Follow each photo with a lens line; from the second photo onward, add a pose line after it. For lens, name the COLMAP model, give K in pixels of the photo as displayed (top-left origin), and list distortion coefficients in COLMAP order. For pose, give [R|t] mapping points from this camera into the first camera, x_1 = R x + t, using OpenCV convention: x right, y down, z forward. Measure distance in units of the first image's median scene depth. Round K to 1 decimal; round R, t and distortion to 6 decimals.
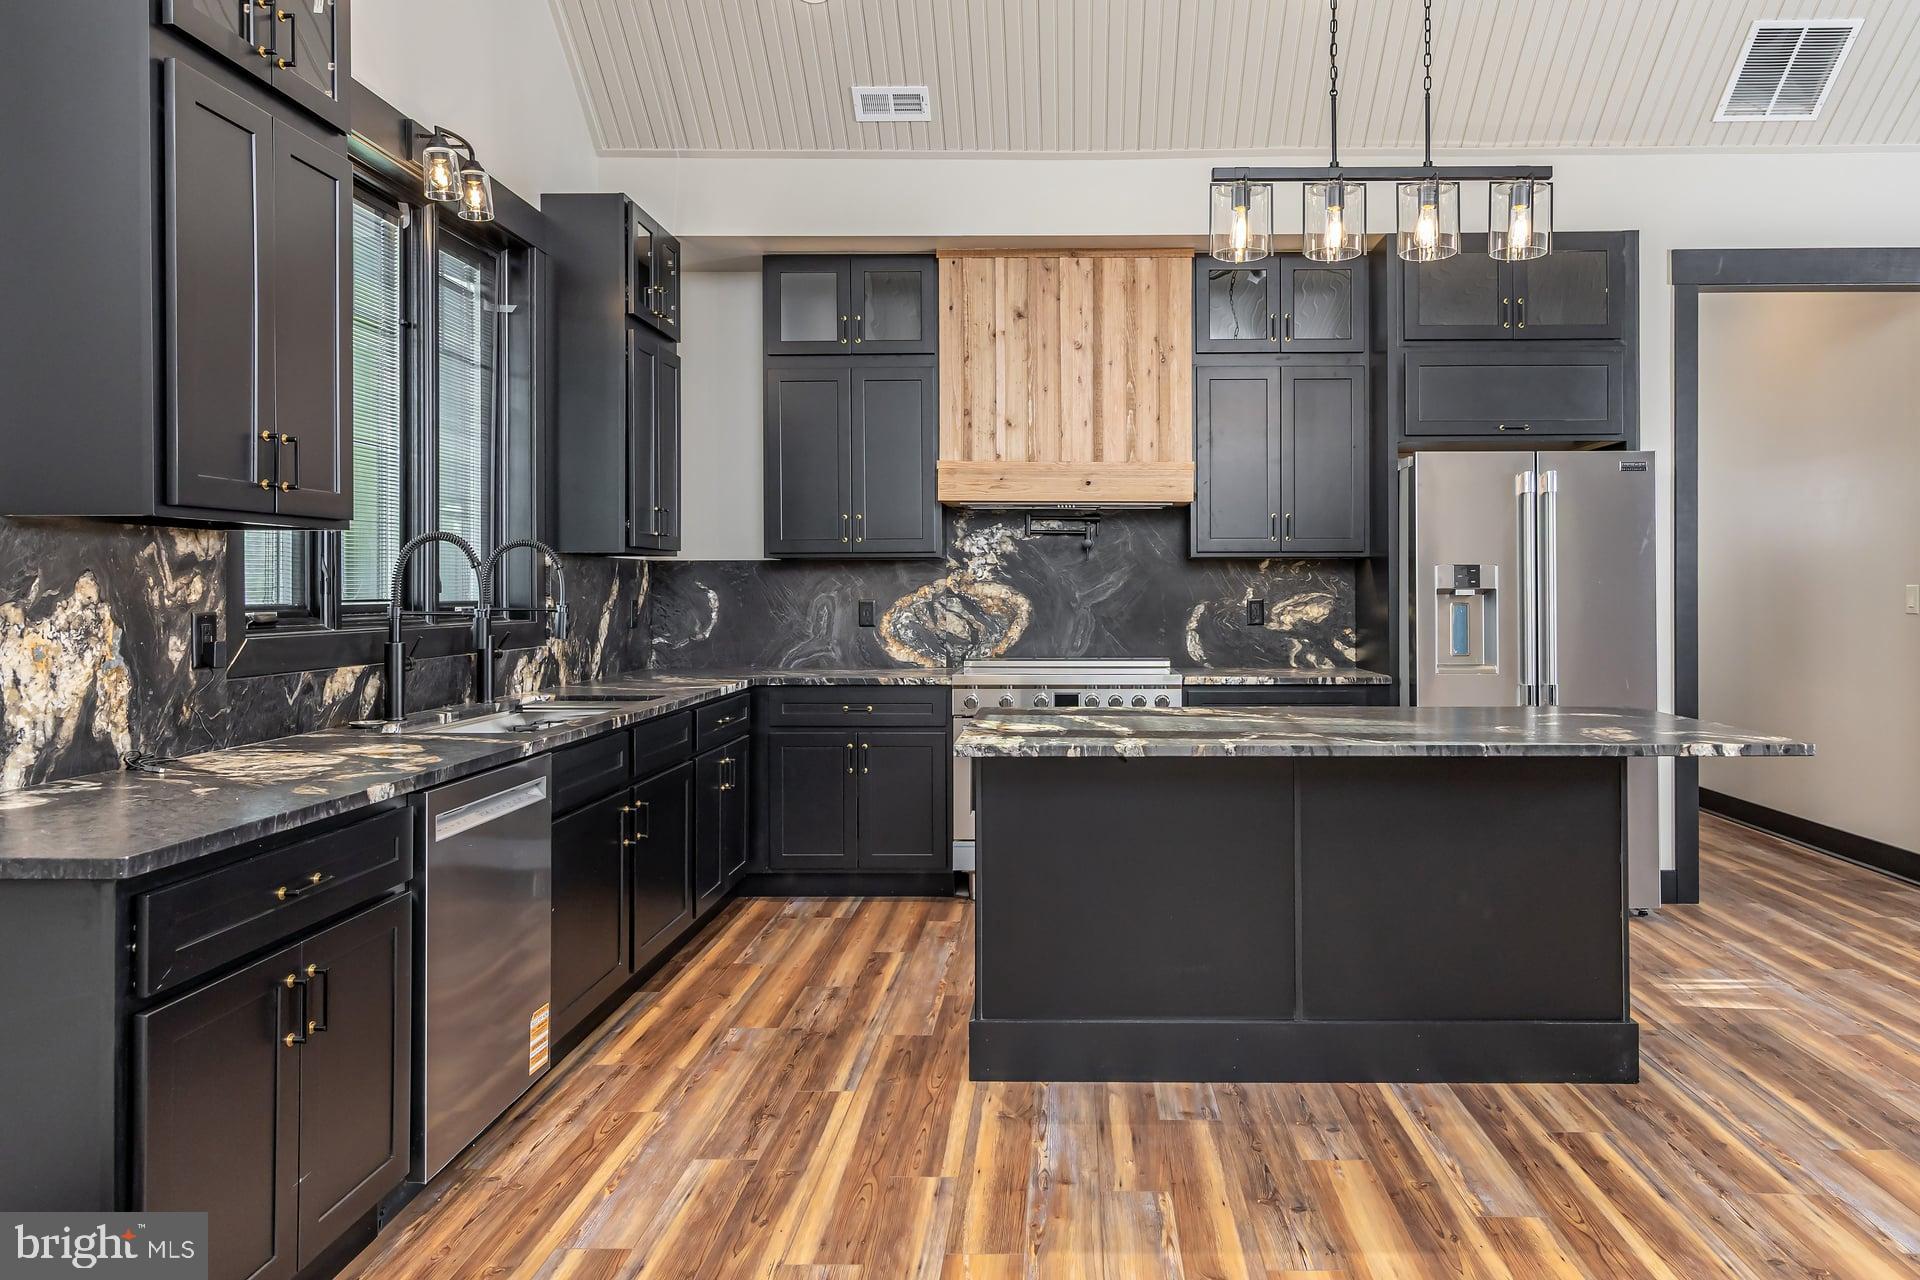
lens RADIAL K [[1227.0, 0, 1075.6], [0, 1227.0, 600.8], [0, 0, 1]] dist [0.003586, -0.000279]
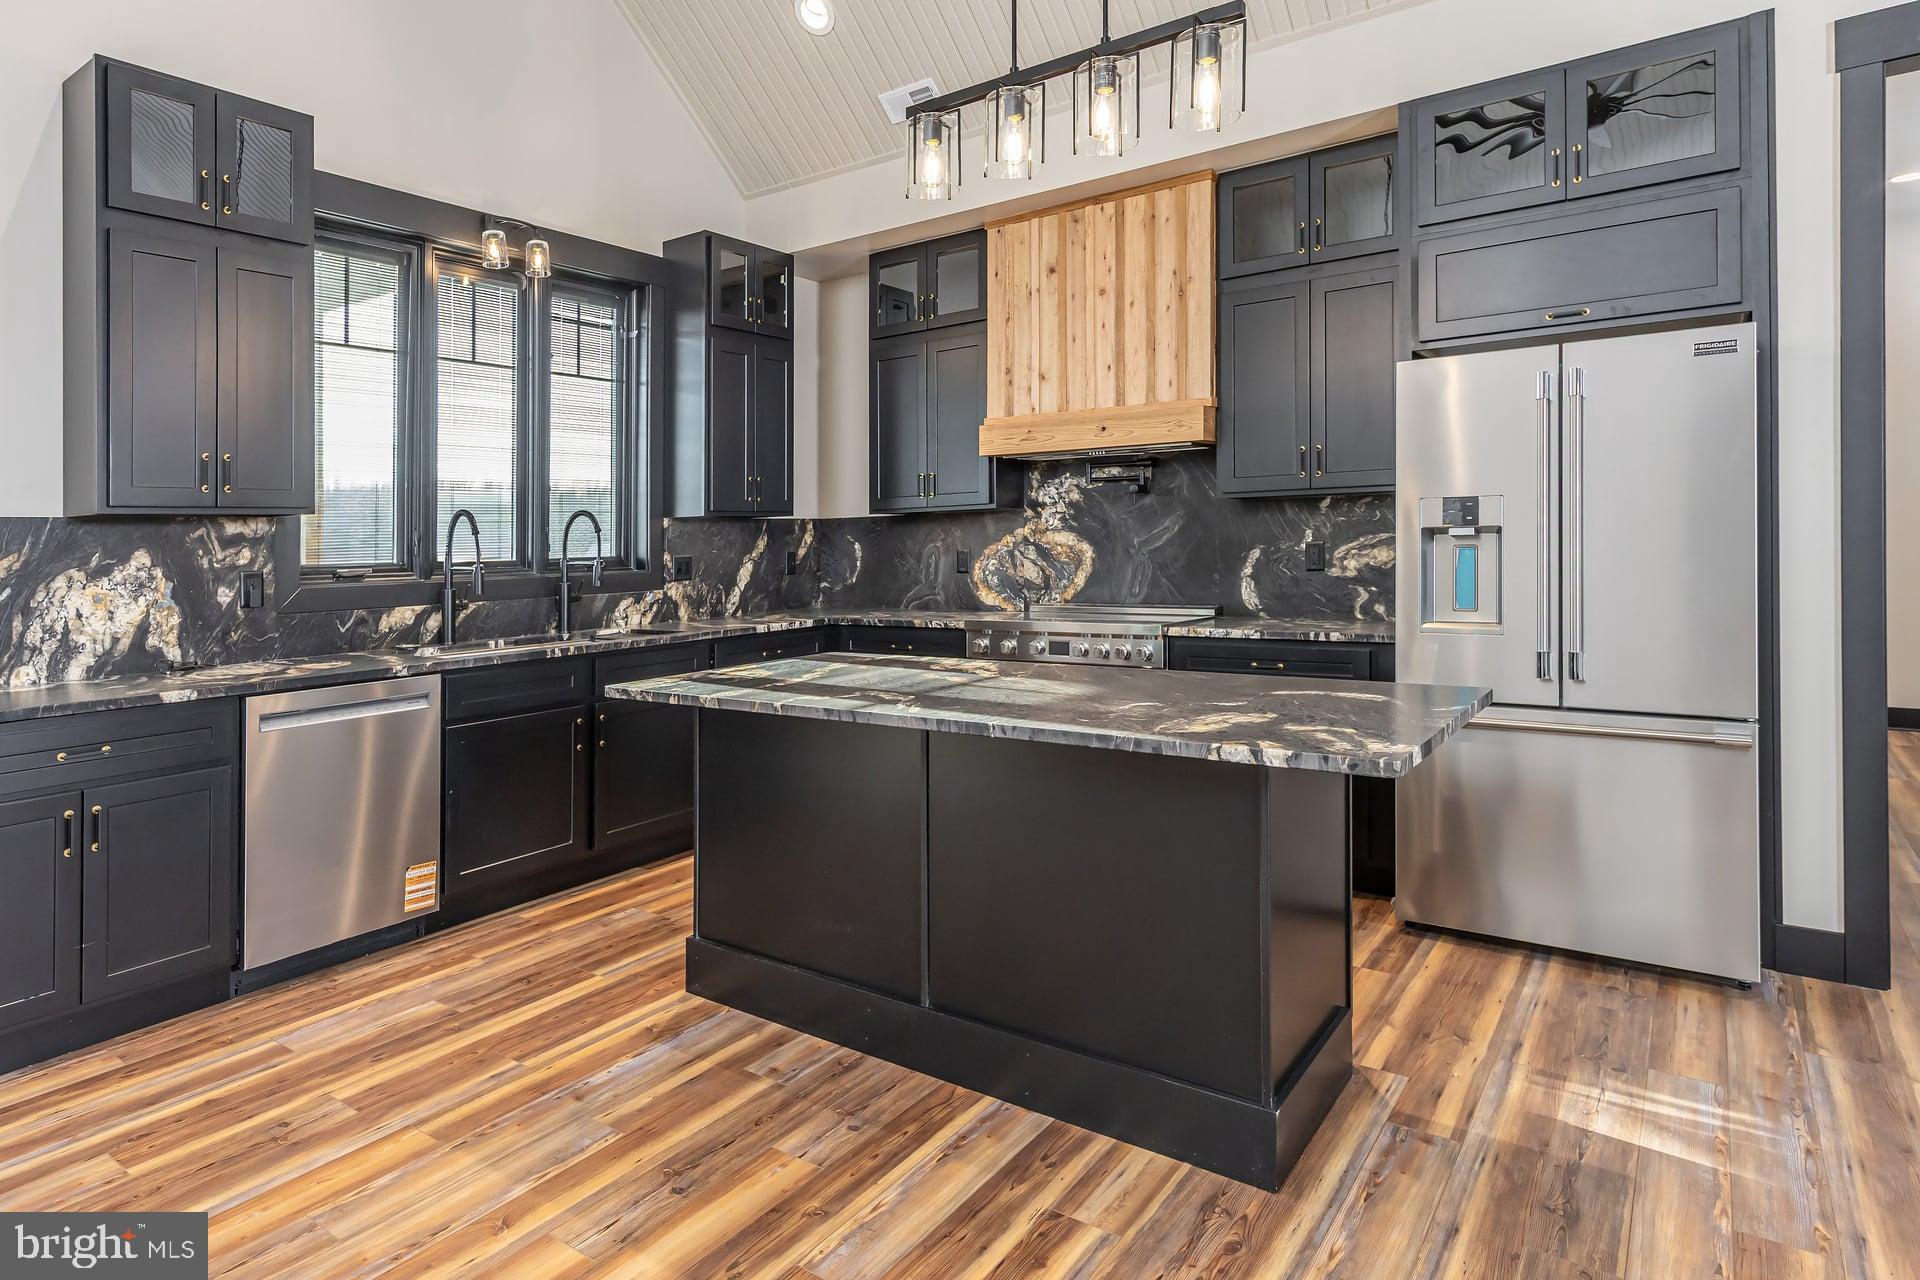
lens RADIAL K [[1096.0, 0, 965.1], [0, 1096.0, 535.9], [0, 0, 1]] dist [0.001672, 0.000911]
pose [[0.809141, -0.020451, -0.587259, 0.432509], [0.017997, 0.999788, -0.010020, -0.002500], [0.587339, -0.002461, 0.809337, 0.214266]]
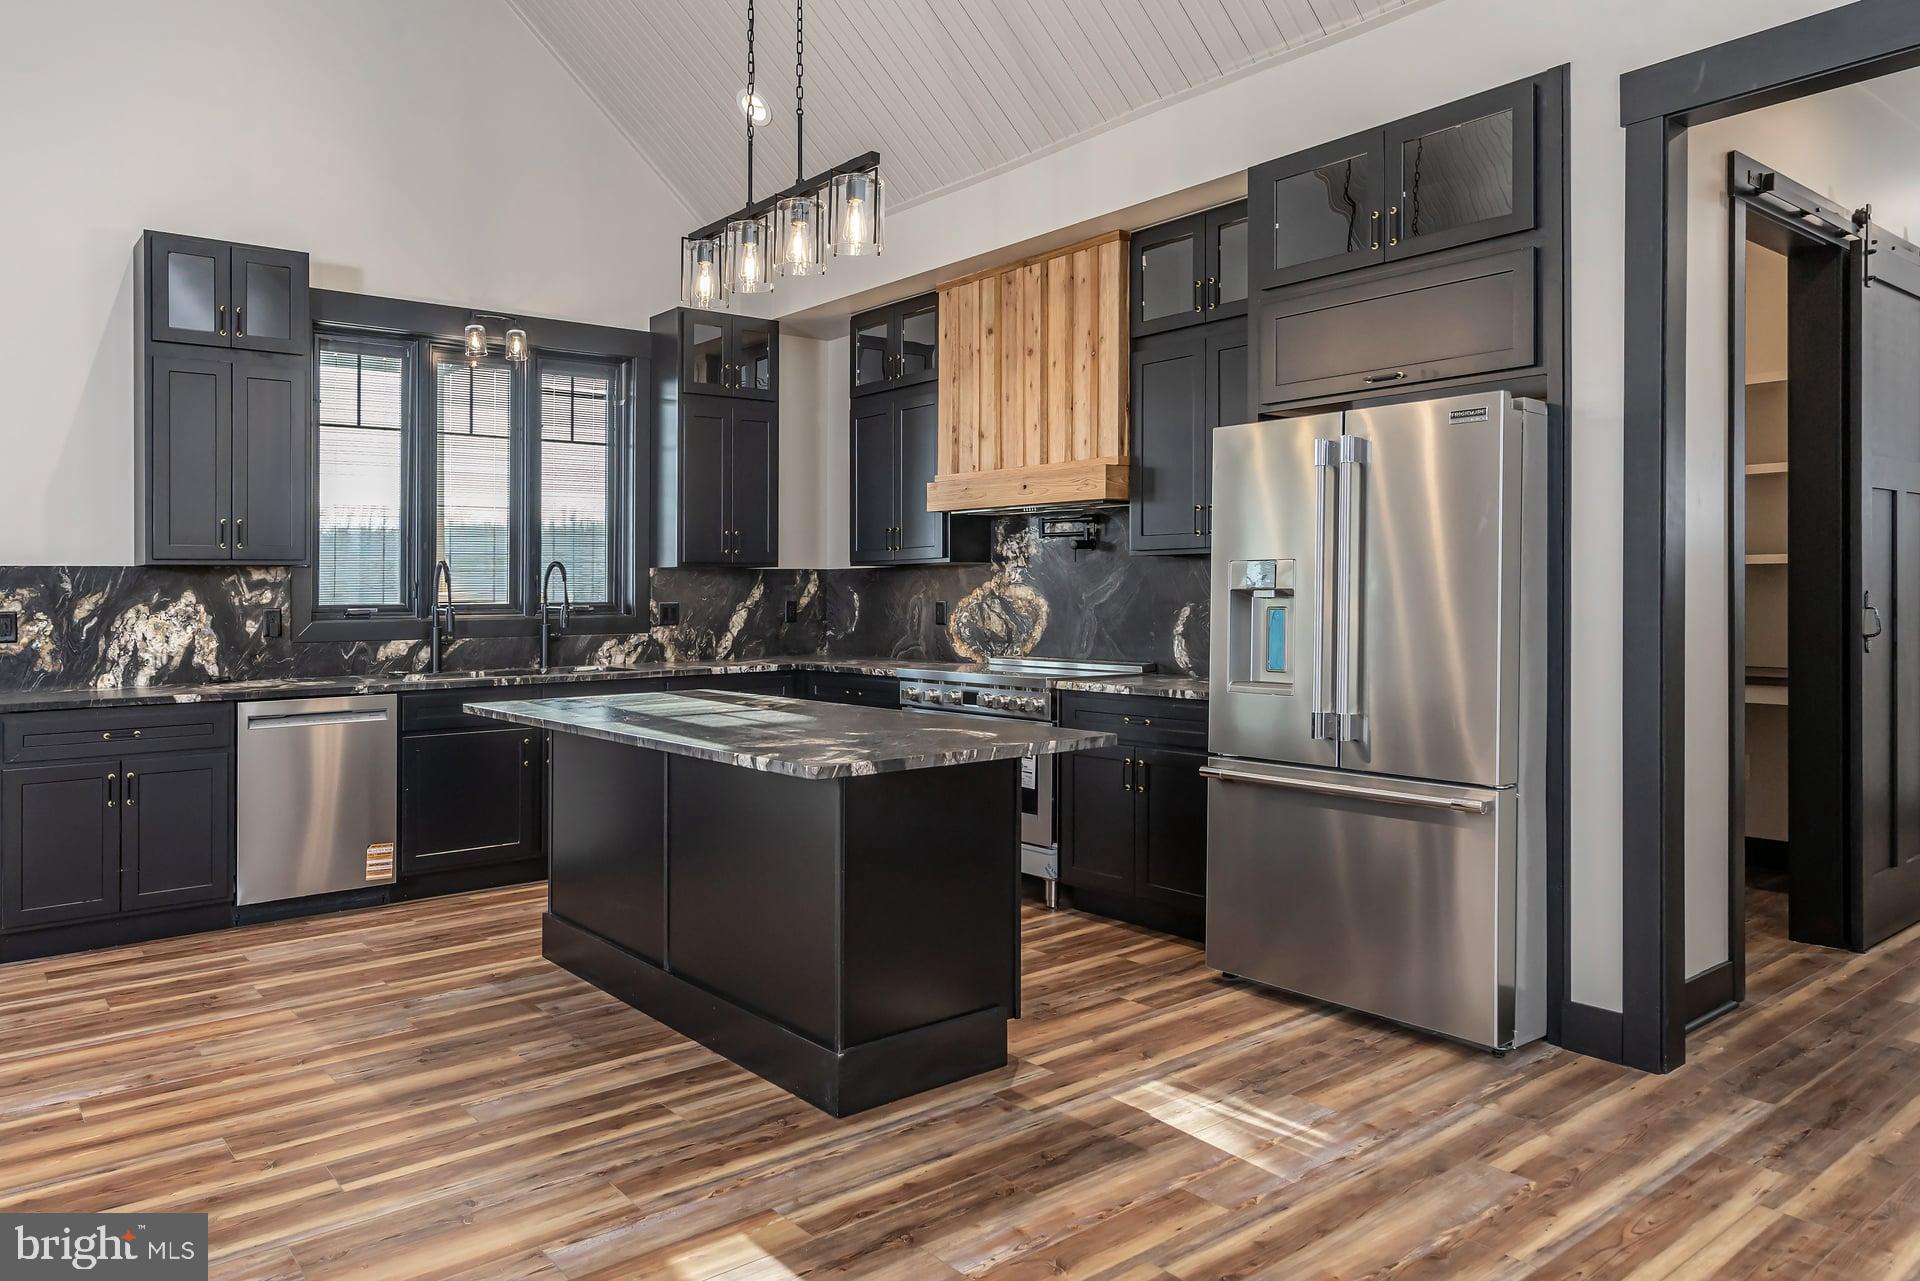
lens RADIAL K [[1292.9, 0, 950.4], [0, 1292.9, 600.6], [0, 0, 1]] dist [0.001602, 0.001829]
pose [[0.629066, 0.002246, -0.777349, 0.795434], [-0.000130, 0.999996, 0.002783, -0.004492], [0.777352, -0.001650, 0.629064, 0.273598]]
